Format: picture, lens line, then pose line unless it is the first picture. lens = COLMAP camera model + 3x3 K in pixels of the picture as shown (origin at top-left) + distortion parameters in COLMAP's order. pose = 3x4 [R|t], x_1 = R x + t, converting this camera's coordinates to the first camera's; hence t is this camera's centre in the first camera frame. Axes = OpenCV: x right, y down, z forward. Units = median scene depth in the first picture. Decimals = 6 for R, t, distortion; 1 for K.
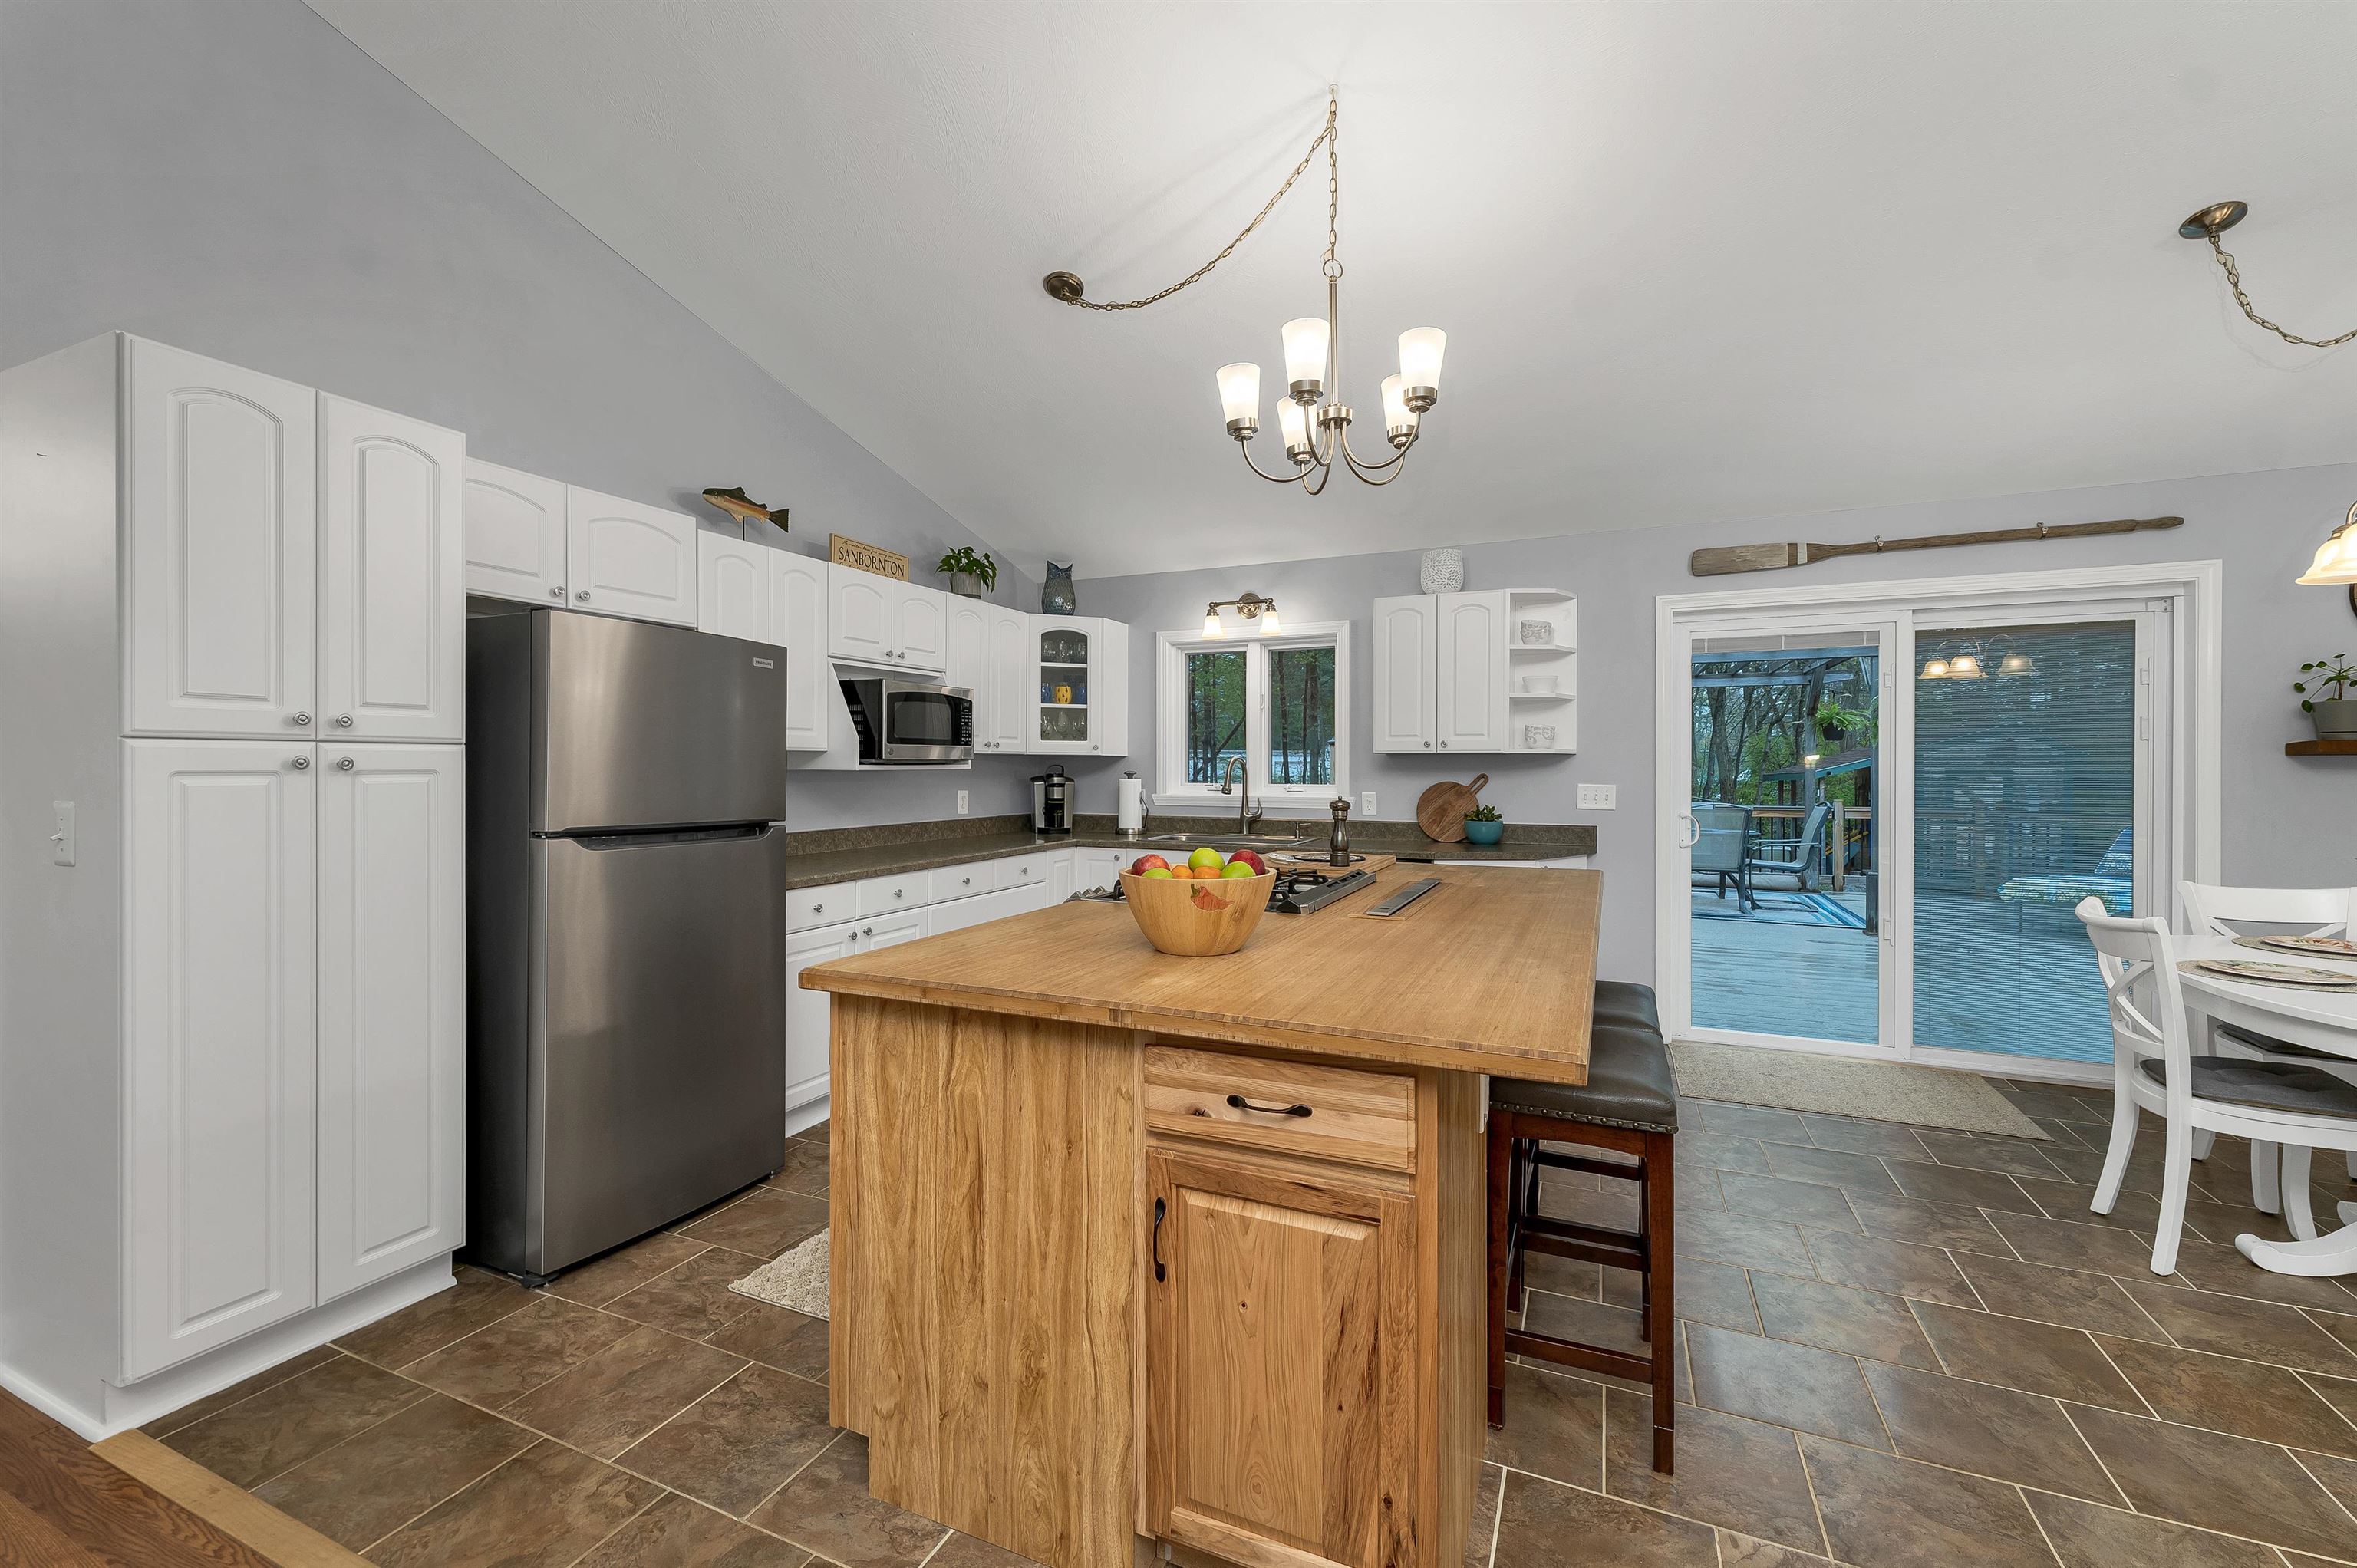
lens RADIAL K [[976.2, 0, 1173.8], [0, 976.2, 764.4], [0, 0, 1]] dist [0.003113, 0.000874]
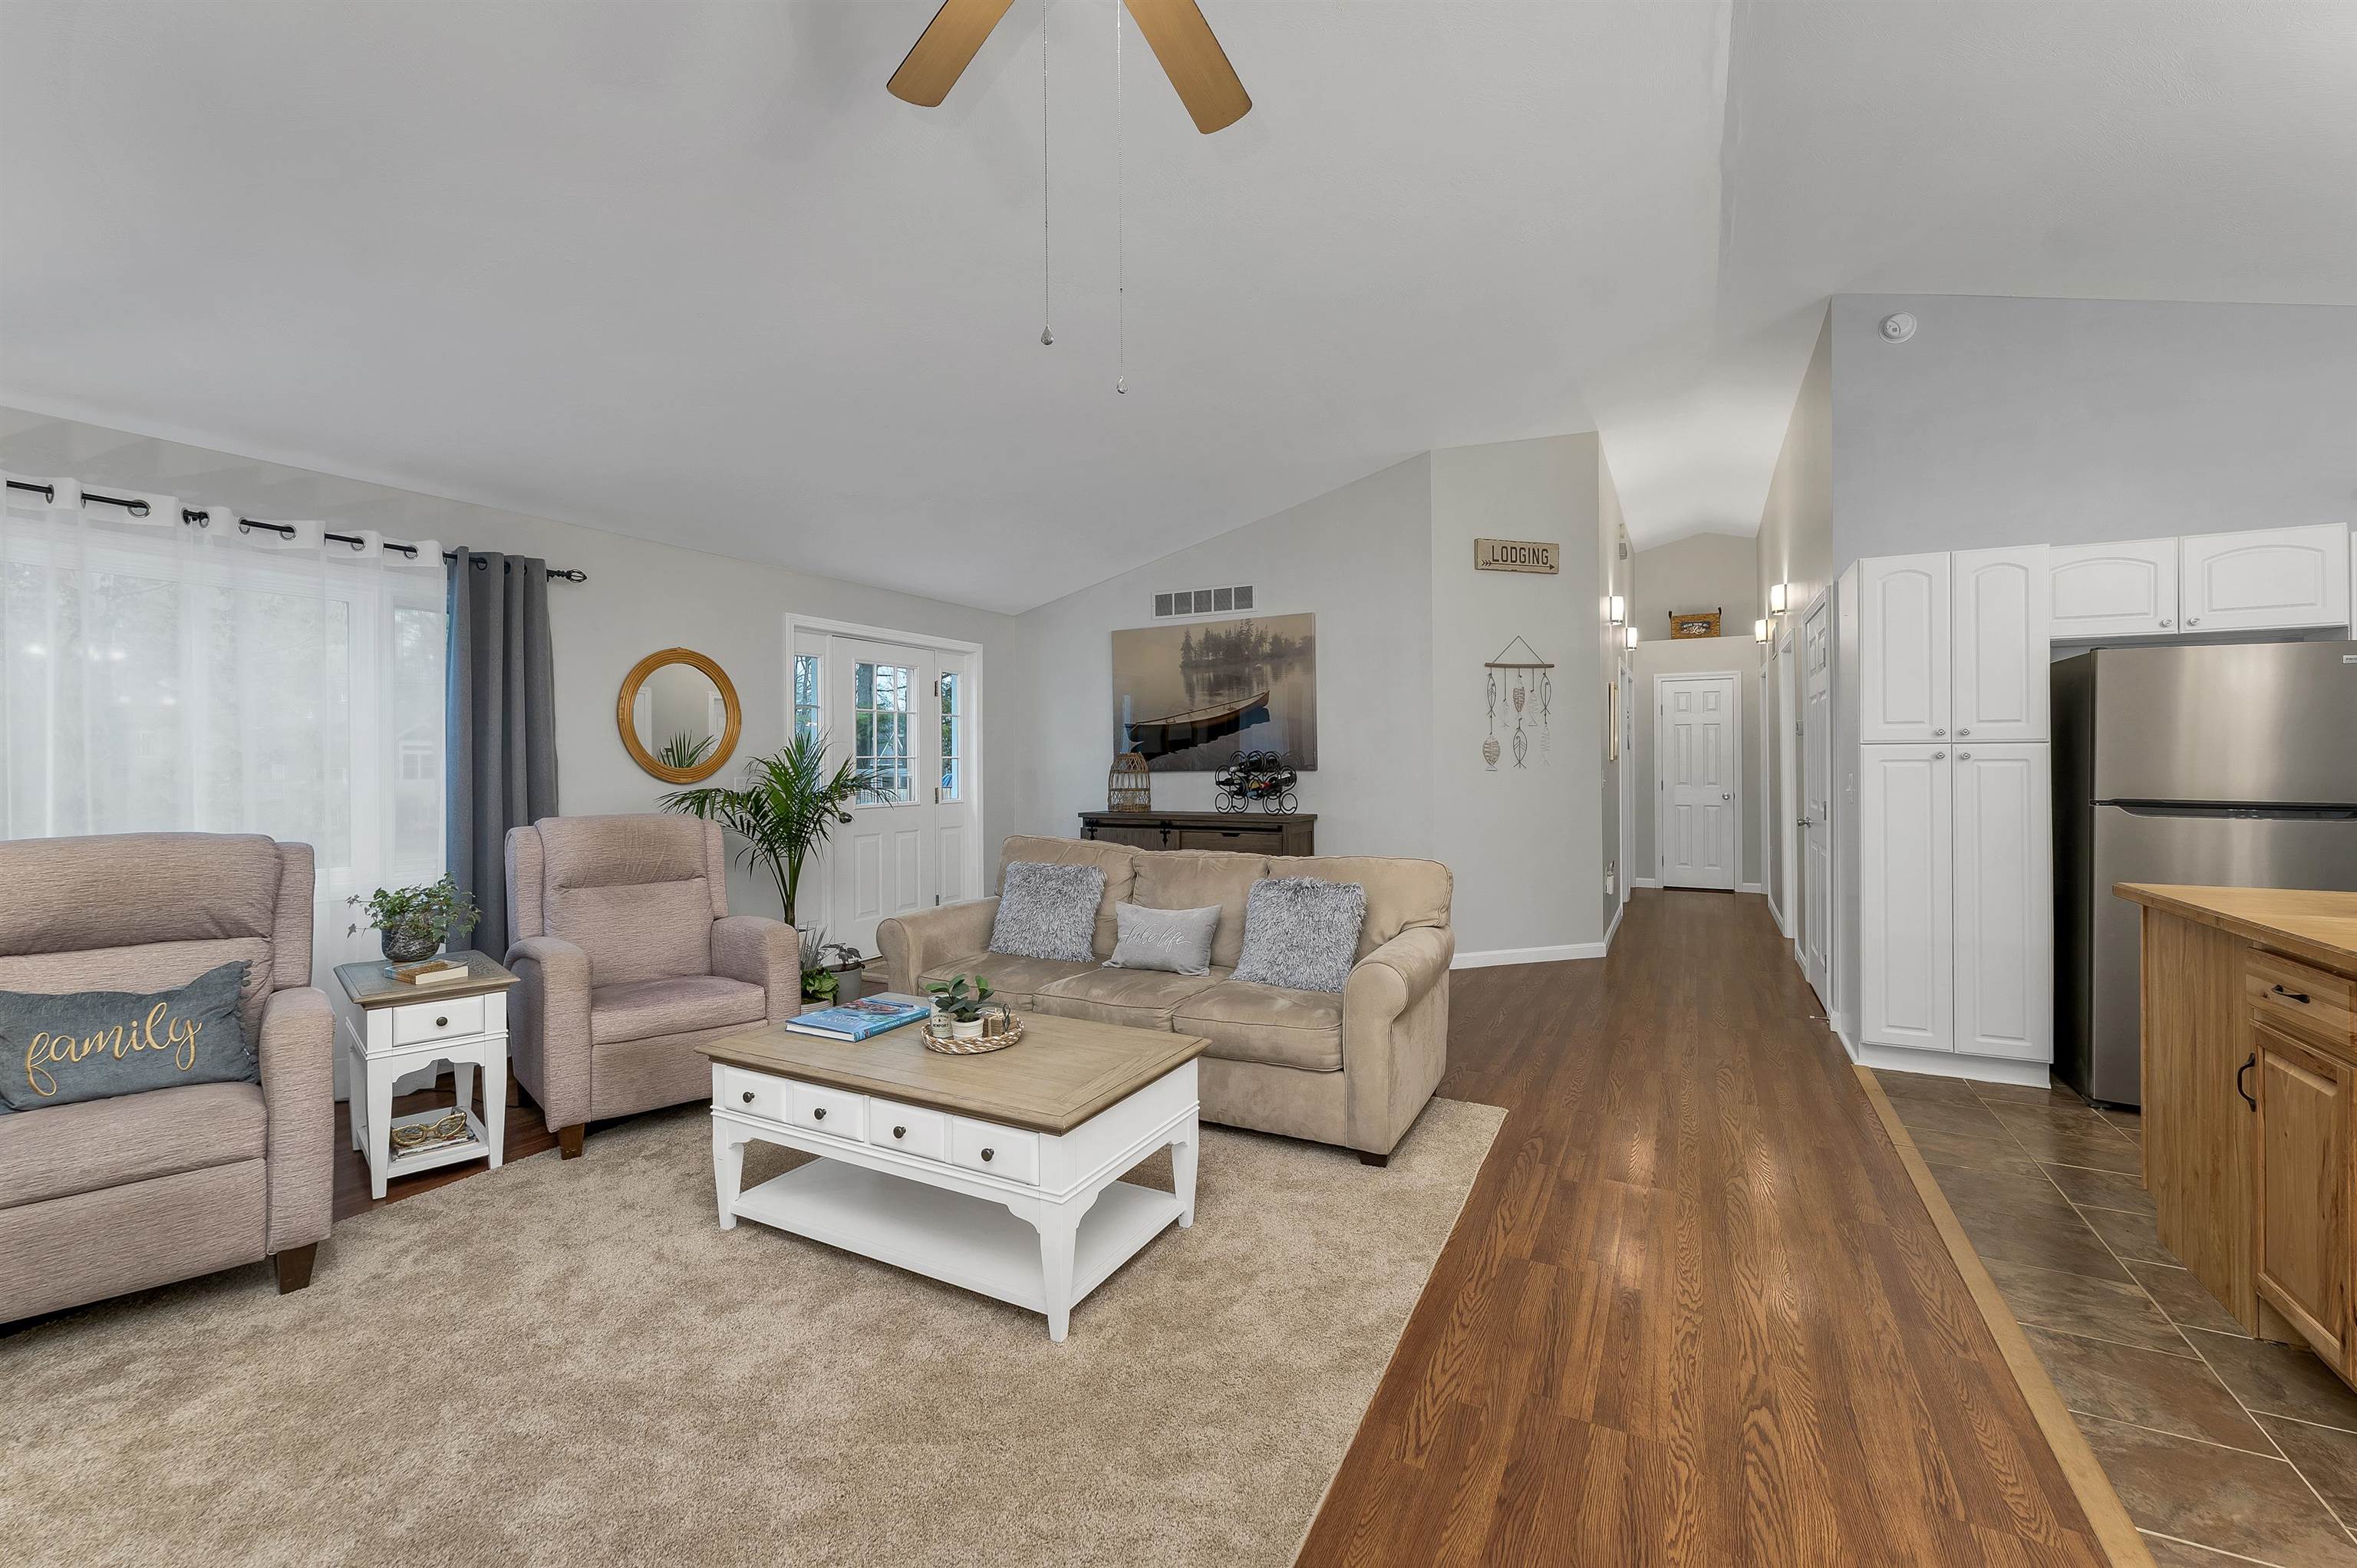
lens RADIAL K [[976.2, 0, 1172.4], [0, 976.2, 769.8], [0, 0, 1]] dist [0.003113, 0.000874]
pose [[-0.064240, 0.006979, -0.997910, 0.476036], [0.005849, 0.999961, 0.006617, 0.002344], [0.997917, -0.005411, -0.064278, -0.153021]]
